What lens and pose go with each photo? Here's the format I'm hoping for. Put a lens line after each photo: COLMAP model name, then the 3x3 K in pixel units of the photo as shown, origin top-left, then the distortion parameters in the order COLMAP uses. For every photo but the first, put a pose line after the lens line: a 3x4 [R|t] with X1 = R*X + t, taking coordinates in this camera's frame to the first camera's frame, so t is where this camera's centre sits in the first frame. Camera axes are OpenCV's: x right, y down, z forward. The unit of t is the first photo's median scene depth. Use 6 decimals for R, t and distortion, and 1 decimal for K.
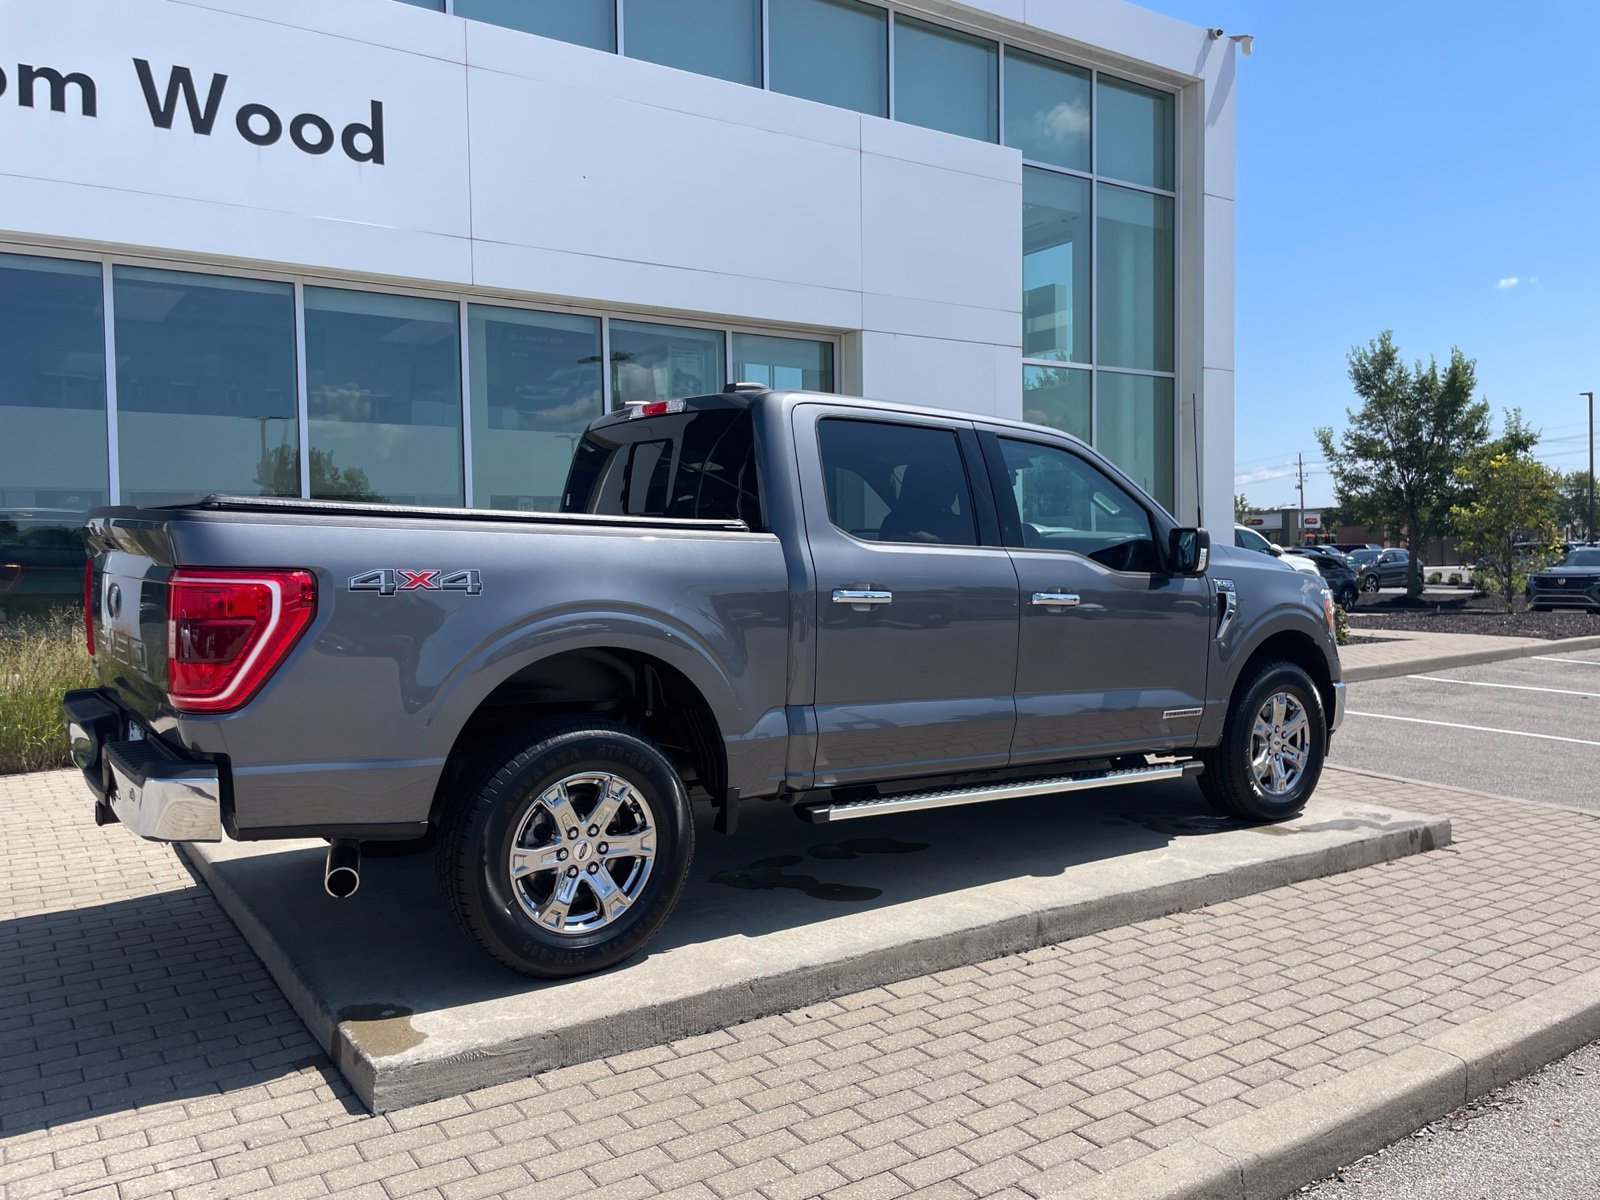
lens RADIAL K [[1203.9, 0, 794.7], [0, 1203.9, 595.2], [0, 0, 1]] dist [0.080042, -0.108903]
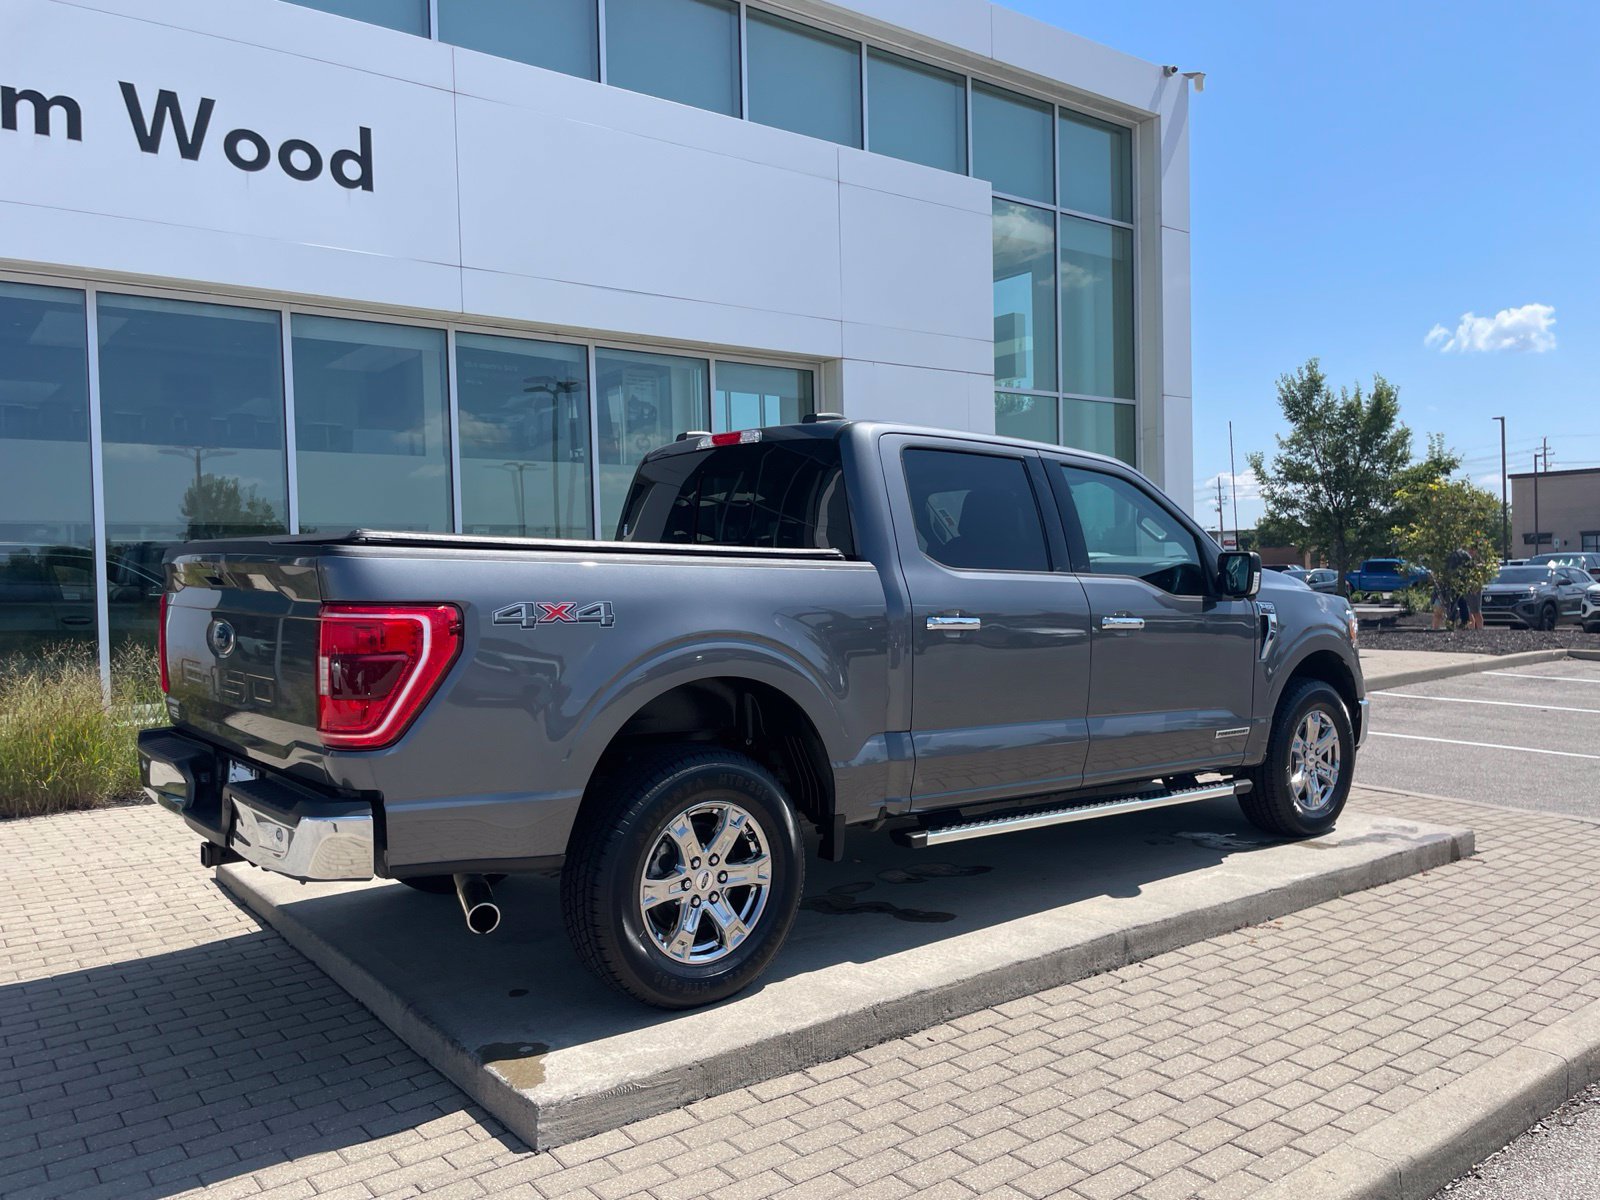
lens RADIAL K [[1203.9, 0, 798.9], [0, 1203.9, 607.9], [0, 0, 1]] dist [0.080042, -0.108903]
pose [[0.998062, -0.012501, 0.060951, -0.123357], [0.013178, 0.999856, -0.010715, -0.002238], [-0.060808, 0.011498, 0.998083, -0.005054]]
